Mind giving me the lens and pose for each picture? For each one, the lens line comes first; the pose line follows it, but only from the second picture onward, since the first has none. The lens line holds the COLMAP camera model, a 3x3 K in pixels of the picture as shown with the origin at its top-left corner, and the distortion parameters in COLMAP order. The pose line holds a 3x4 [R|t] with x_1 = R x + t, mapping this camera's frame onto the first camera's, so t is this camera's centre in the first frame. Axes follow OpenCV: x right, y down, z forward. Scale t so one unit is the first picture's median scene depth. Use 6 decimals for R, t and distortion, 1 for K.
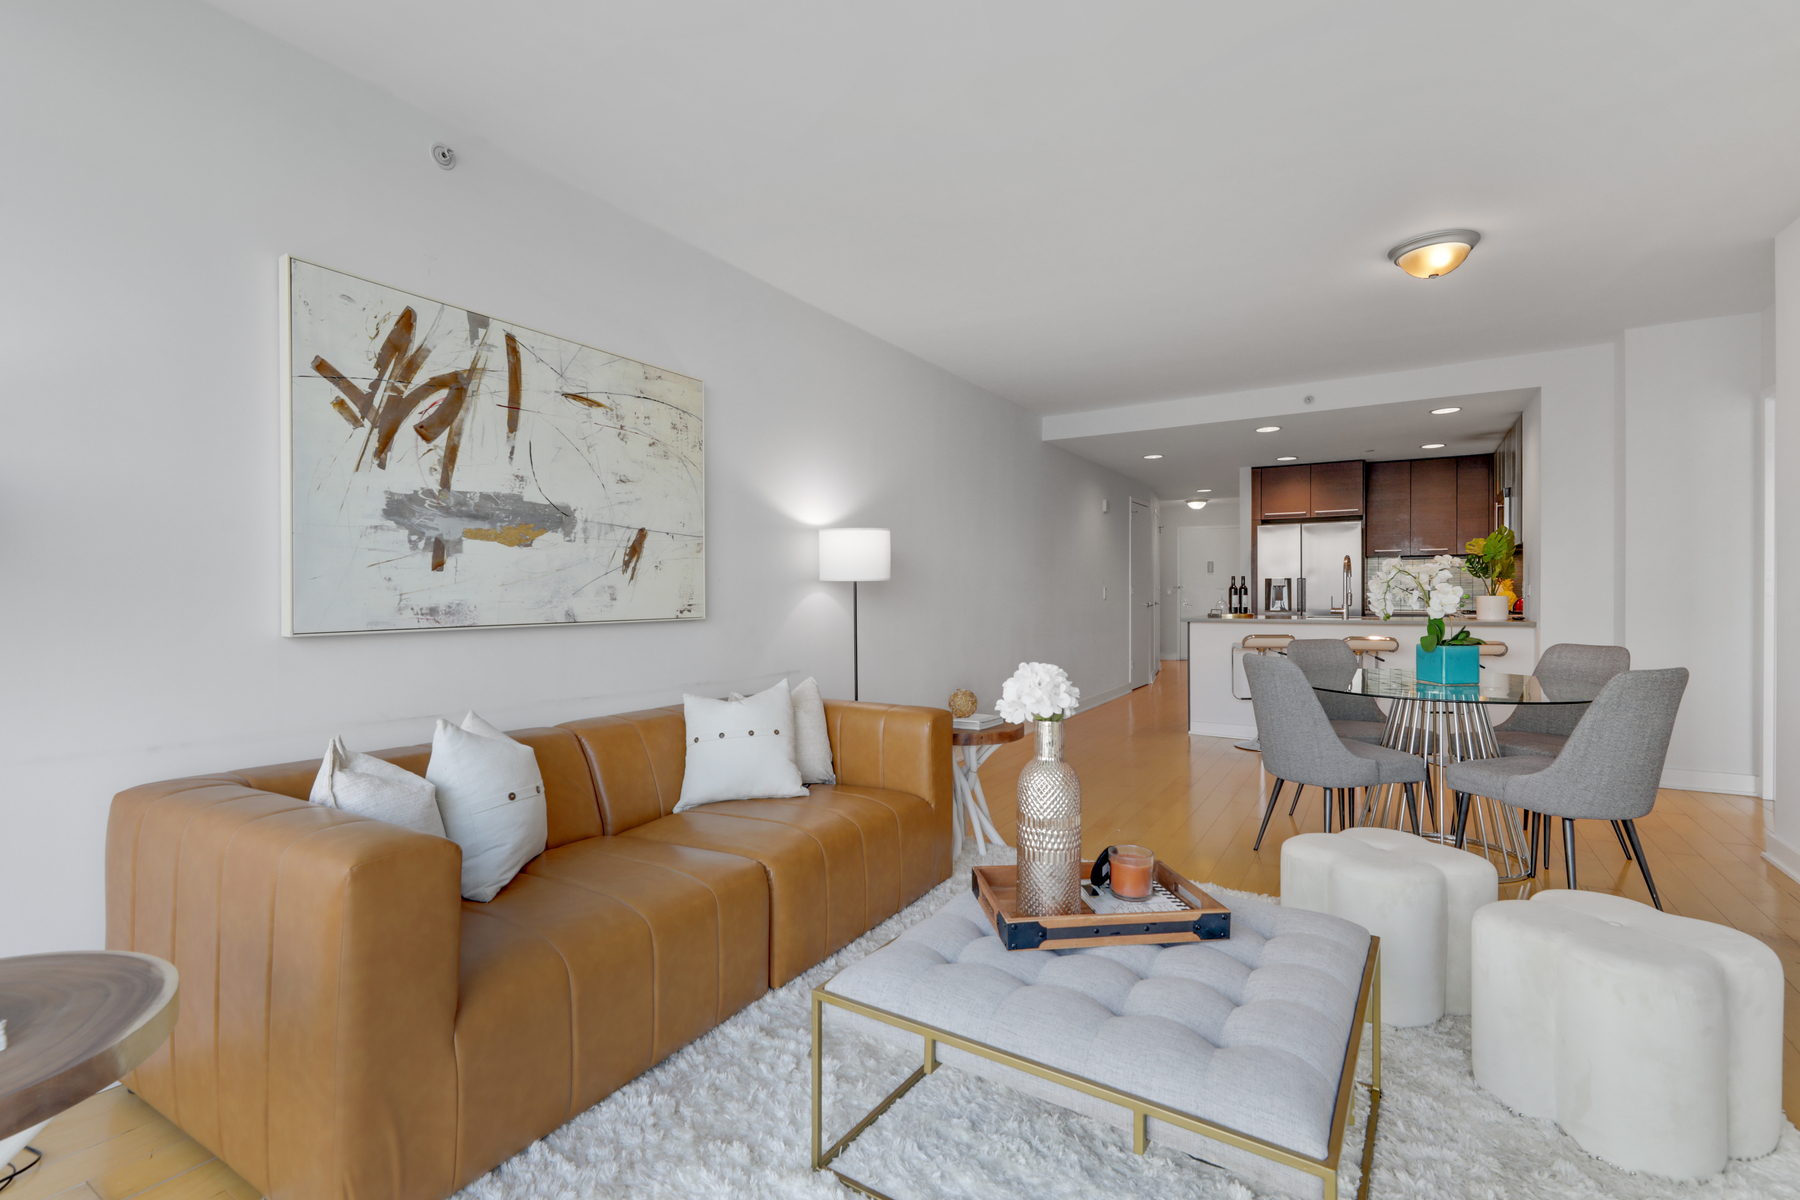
lens RADIAL K [[805.7, 0, 900.0], [0, 805.7, 600.0], [0, 0, 1]] dist [-0.000810, -0.000090]
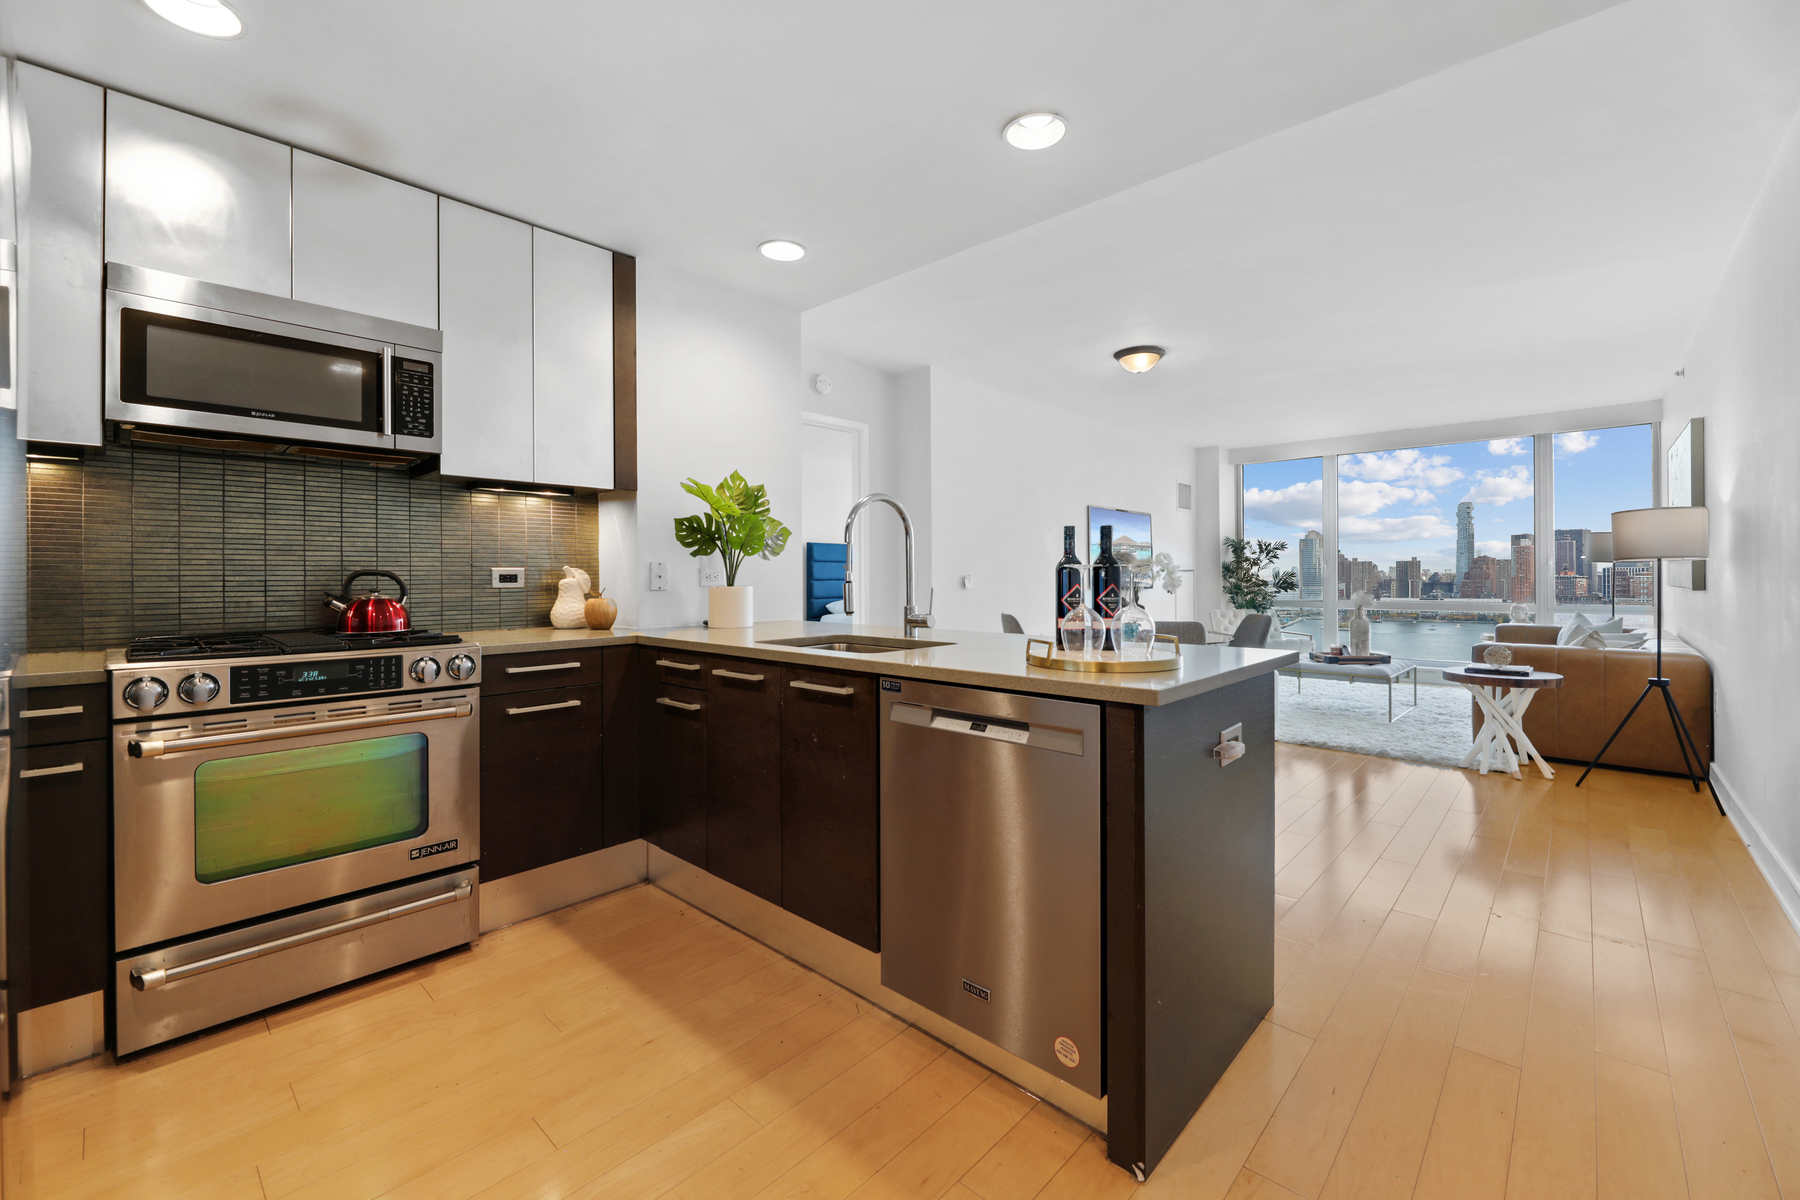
lens RADIAL K [[739.0, 0, 901.3], [0, 739.0, 575.1], [0, 0, 1]] dist [0.000514, -0.000378]
pose [[-0.981083, 0.010389, 0.193309, 0.956016], [0.011753, 0.999913, 0.005910, -0.029025], [-0.193230, 0.008070, -0.981120, 2.831463]]
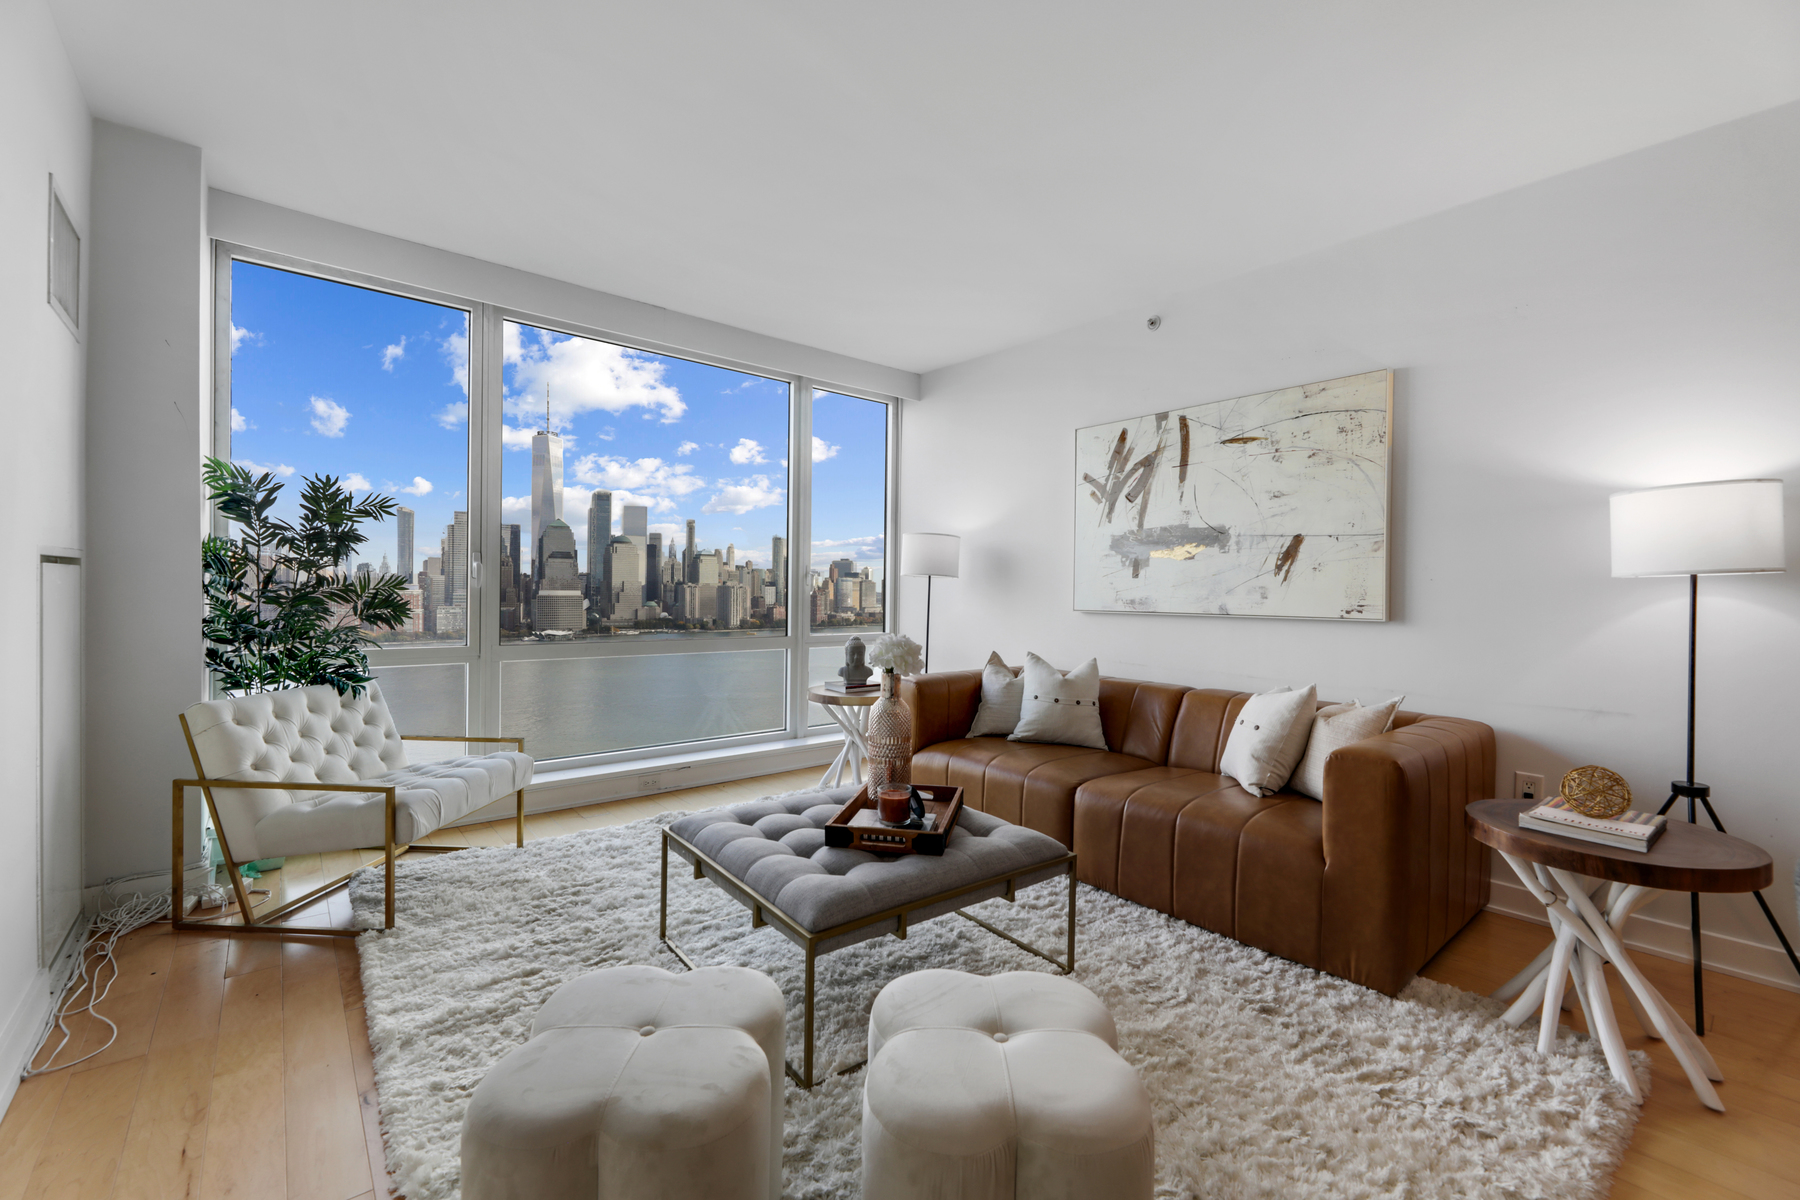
lens RADIAL K [[745.7, 0, 900.0], [0, 745.7, 600.0], [0, 0, 1]] dist [-0.000568, -0.000198]
pose [[-0.317306, 0.009551, -0.948275, 0.857729], [-0.019405, 0.999675, 0.016562, -0.005454], [0.948125, 0.023656, -0.317017, 0.835597]]
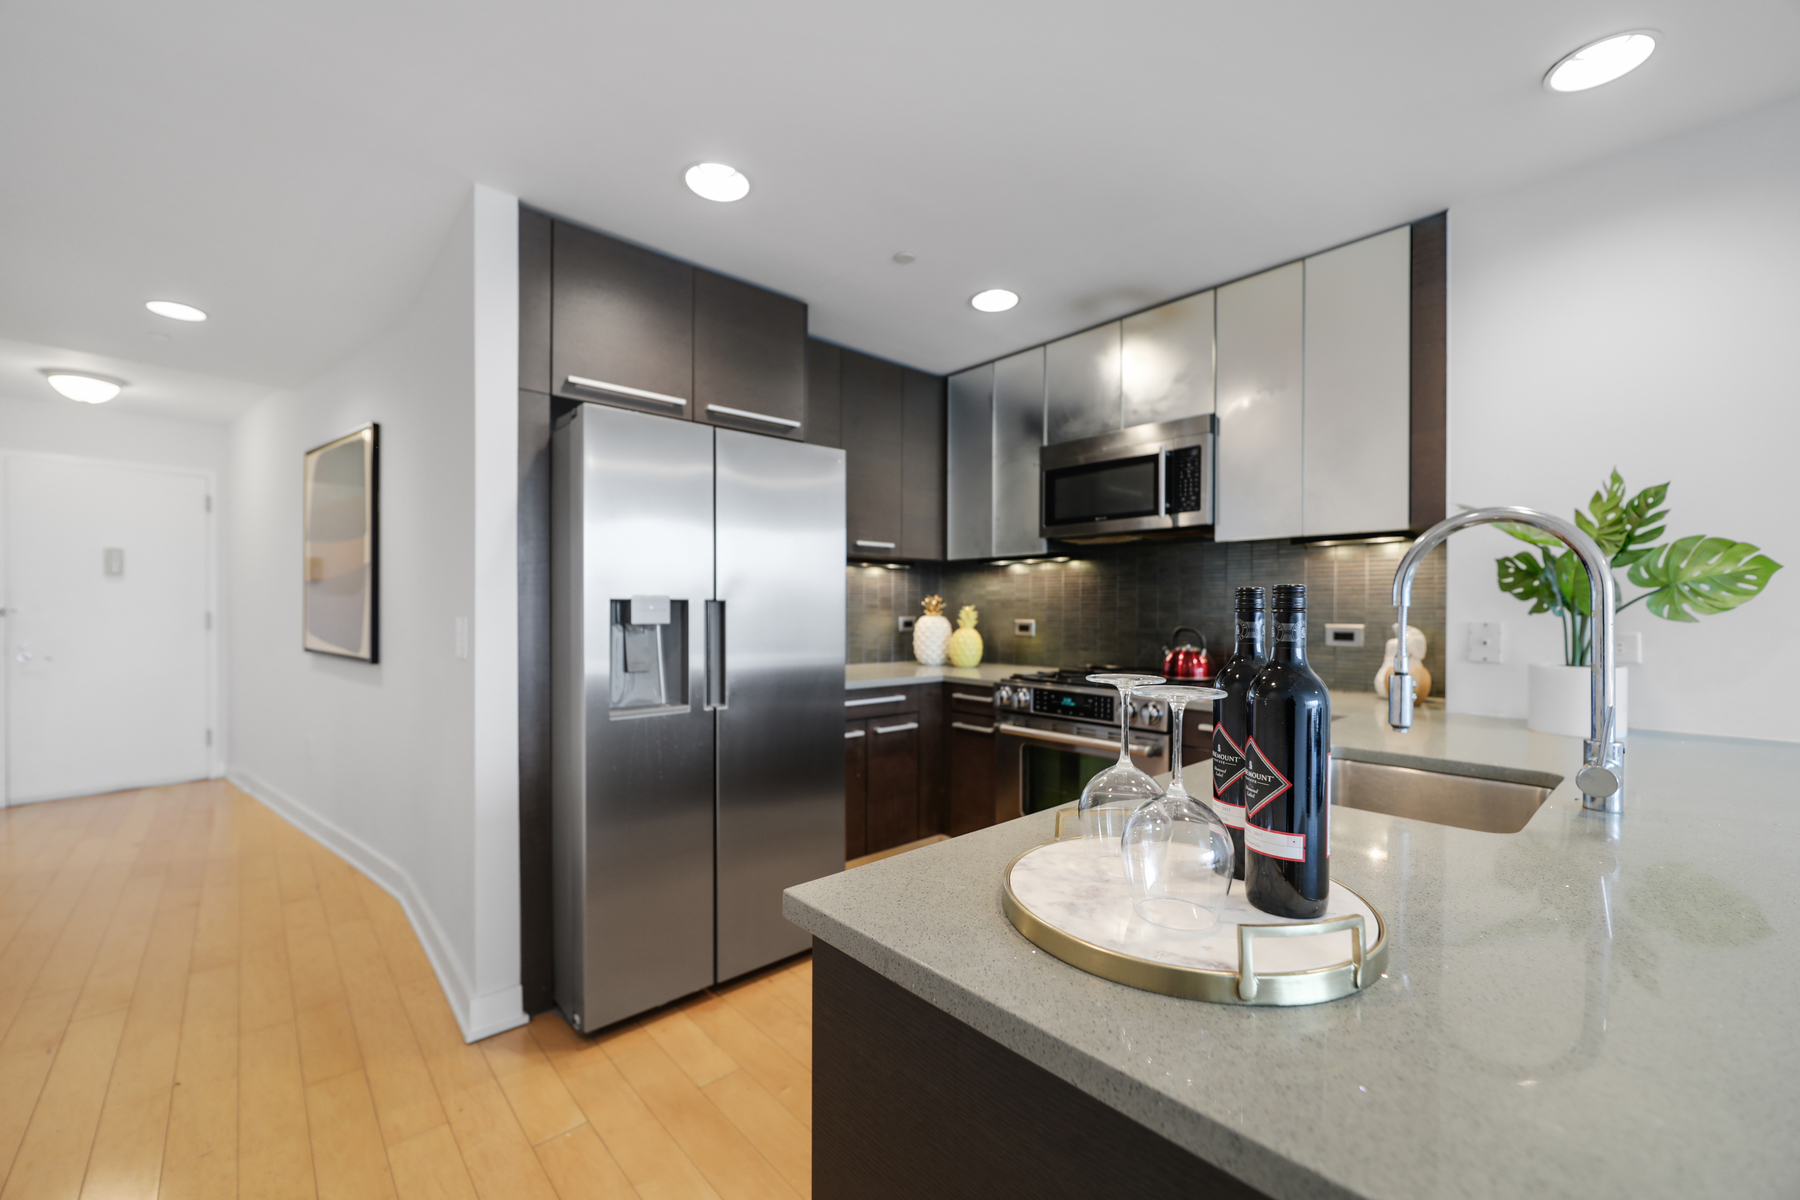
lens RADIAL K [[726.7, 0, 894.2], [0, 726.7, 609.5], [0, 0, 1]] dist [-0.004477, -0.000342]
pose [[0.286874, 0.002429, 0.957965, 0.647535], [0.005158, 0.999978, -0.004080, -0.056808], [-0.957954, 0.006111, 0.286855, 2.248312]]
